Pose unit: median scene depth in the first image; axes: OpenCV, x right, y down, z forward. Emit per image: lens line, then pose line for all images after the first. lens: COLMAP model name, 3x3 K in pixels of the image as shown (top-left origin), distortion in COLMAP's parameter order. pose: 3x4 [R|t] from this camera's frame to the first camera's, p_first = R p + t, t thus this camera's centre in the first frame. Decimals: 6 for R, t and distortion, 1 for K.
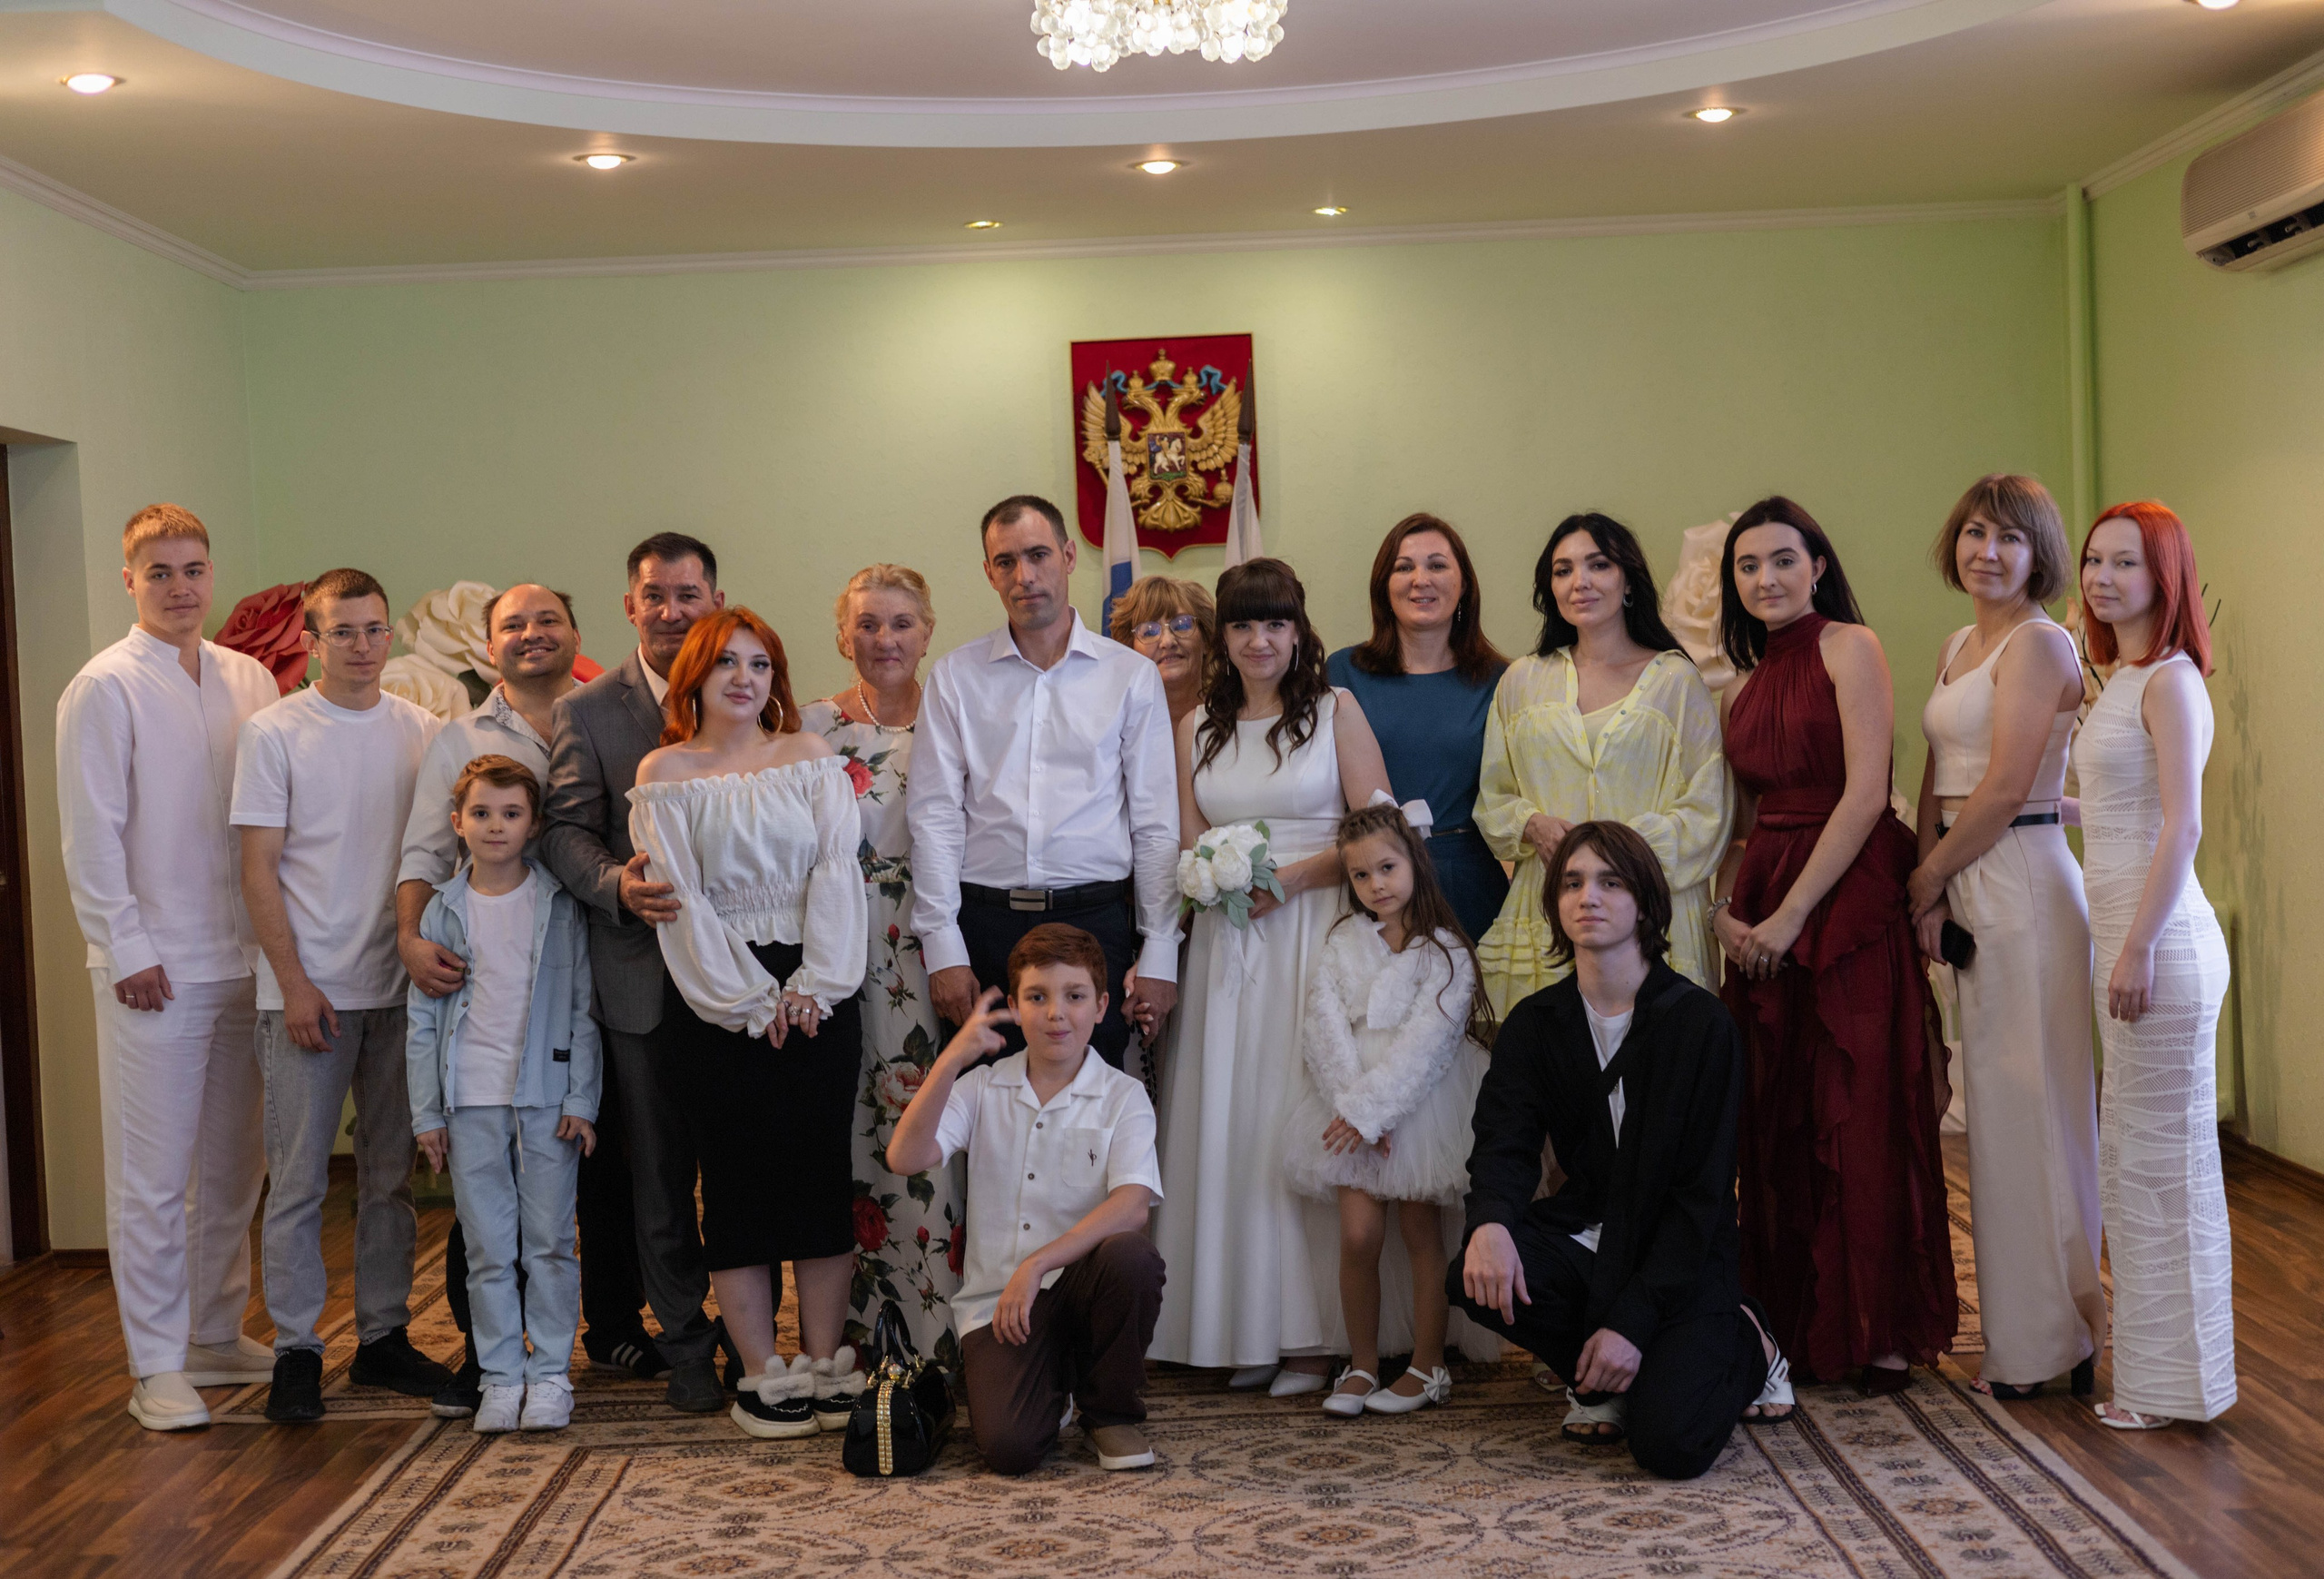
lens RADIAL K [[3224.2, 0, 1154.8], [0, 3224.2, 739.5], [0, 0, 1]] dist [0.055357, 0.000000]
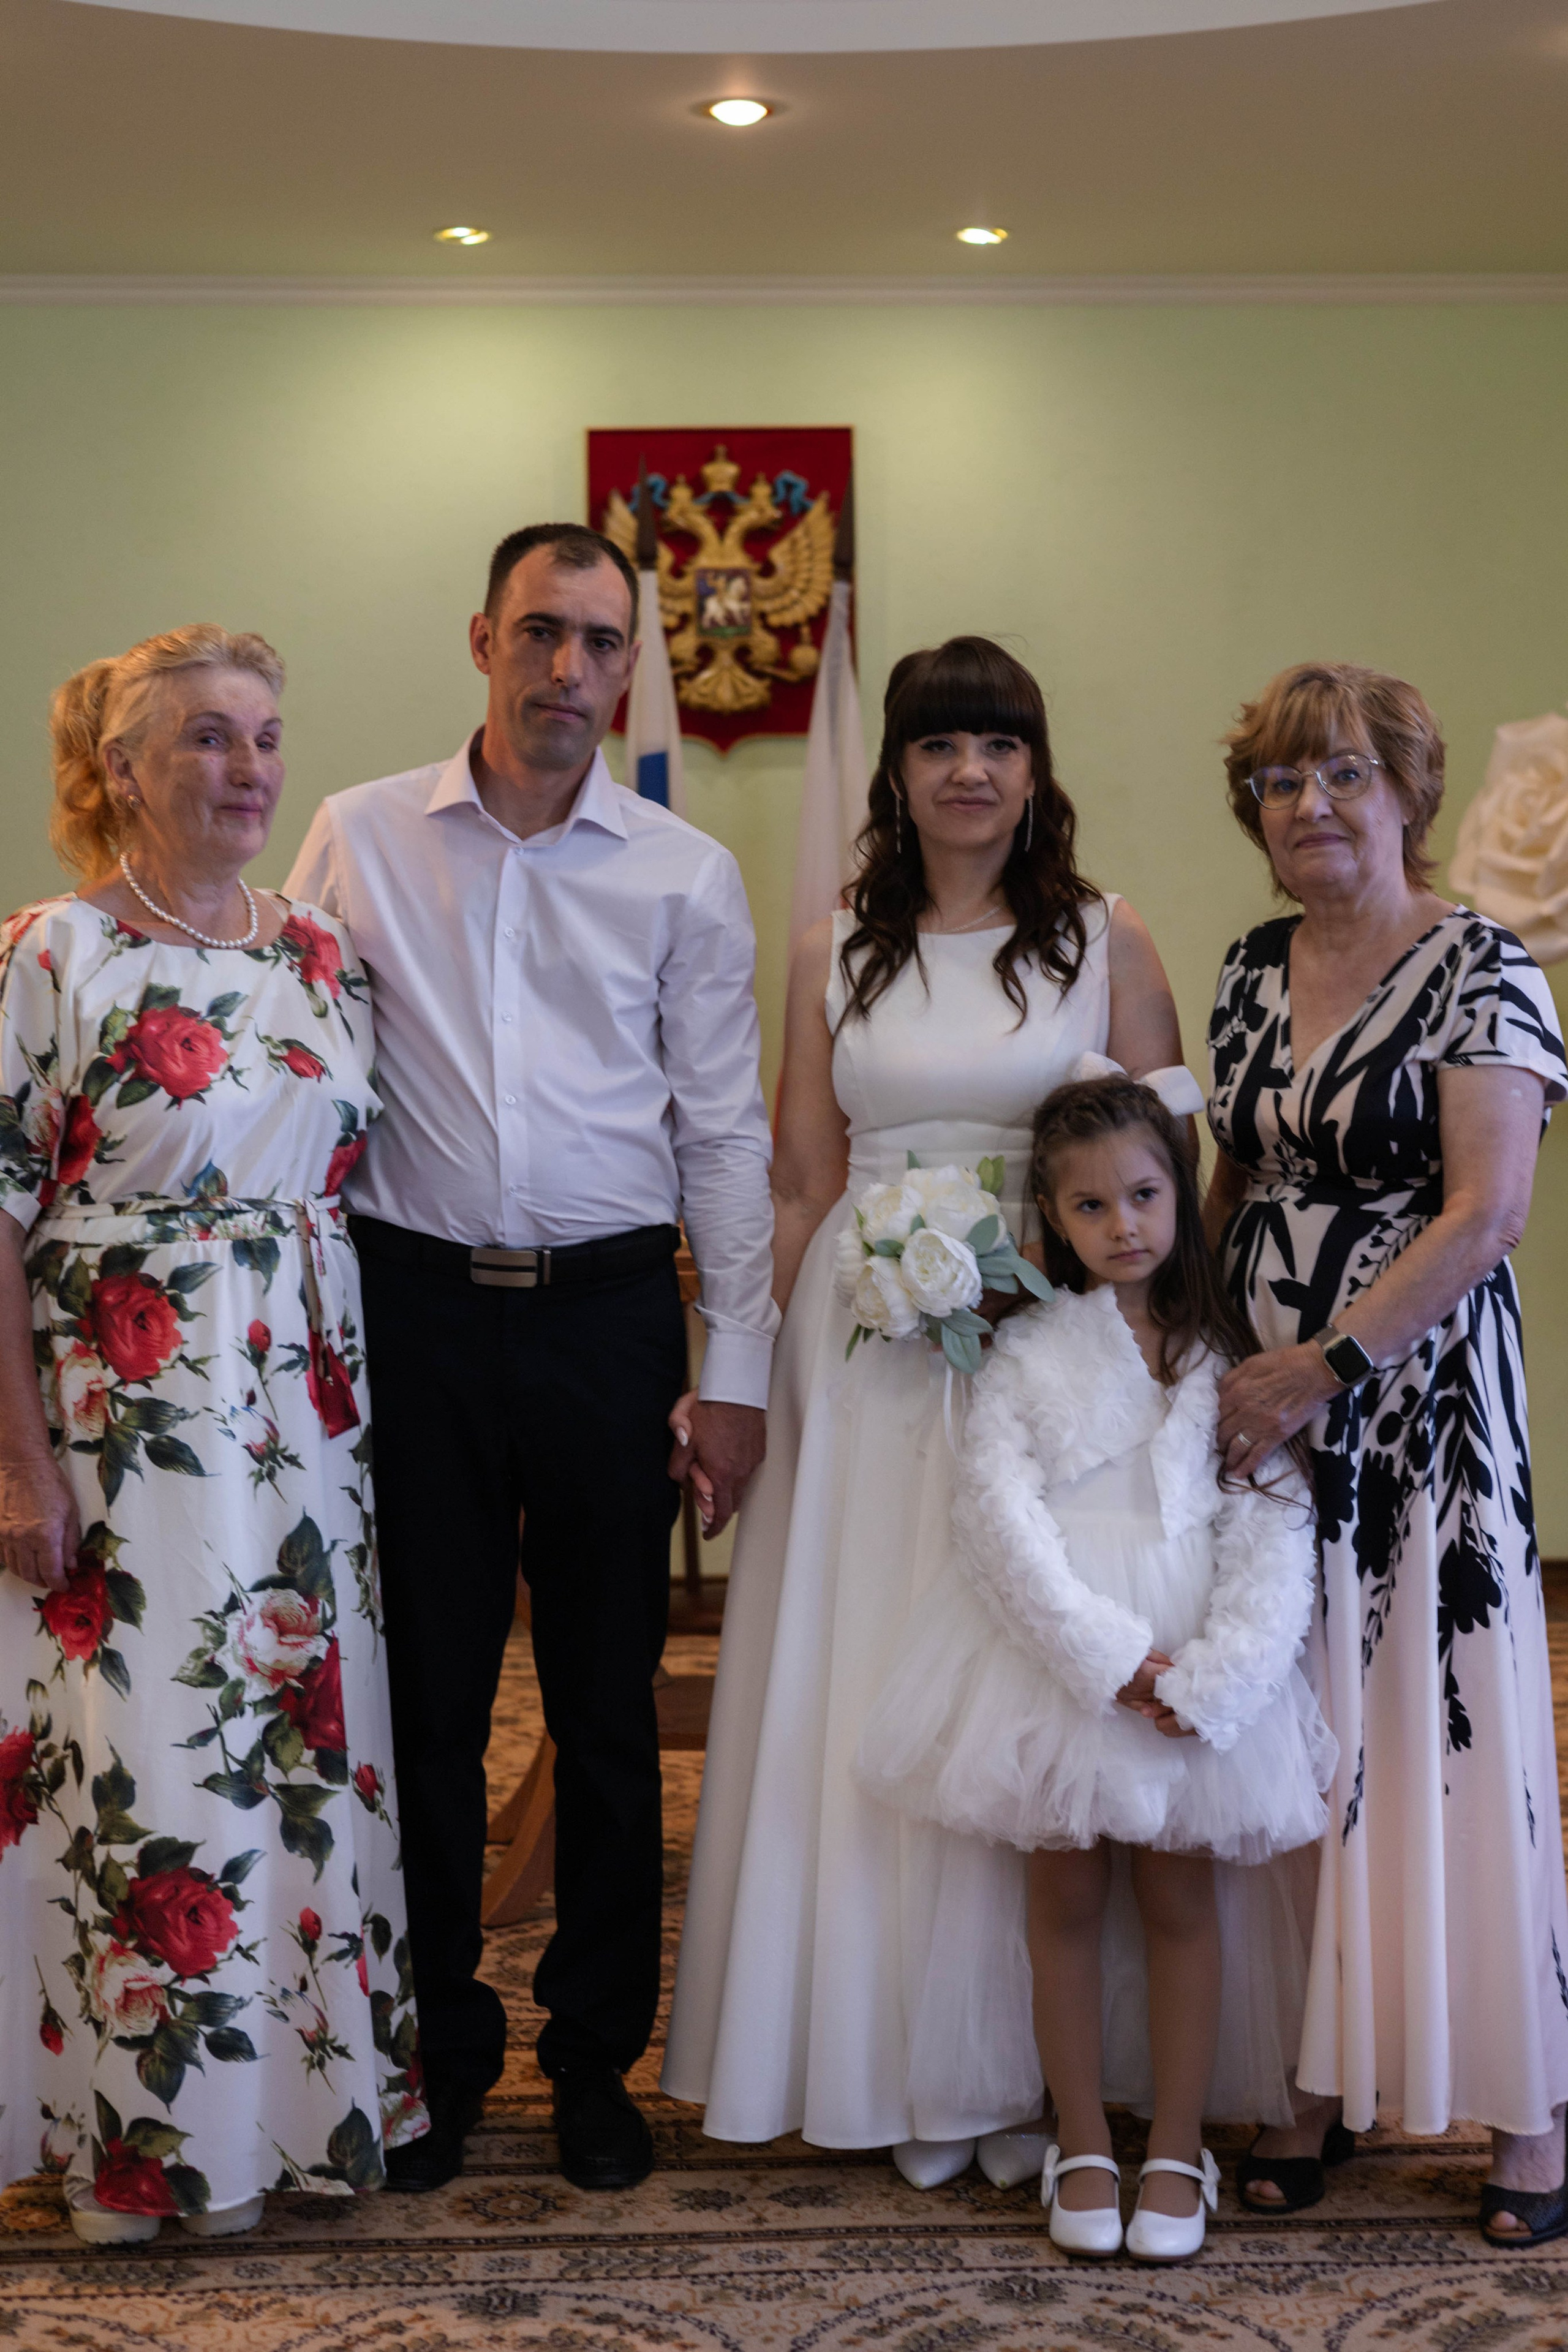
lens RADIAL K [[3481.4, 0, 771.7], [0, 3481.4, 1092.3], [0, 0, 1]] dist [0.053269, 0.000000]
pose [[0.998781, 0.030312, 0.038958, -0.011567], [-0.030625, 0.999503, 0.007476, 0.009535], [-0.038712, -0.008660, 0.999213, 0.264368]]
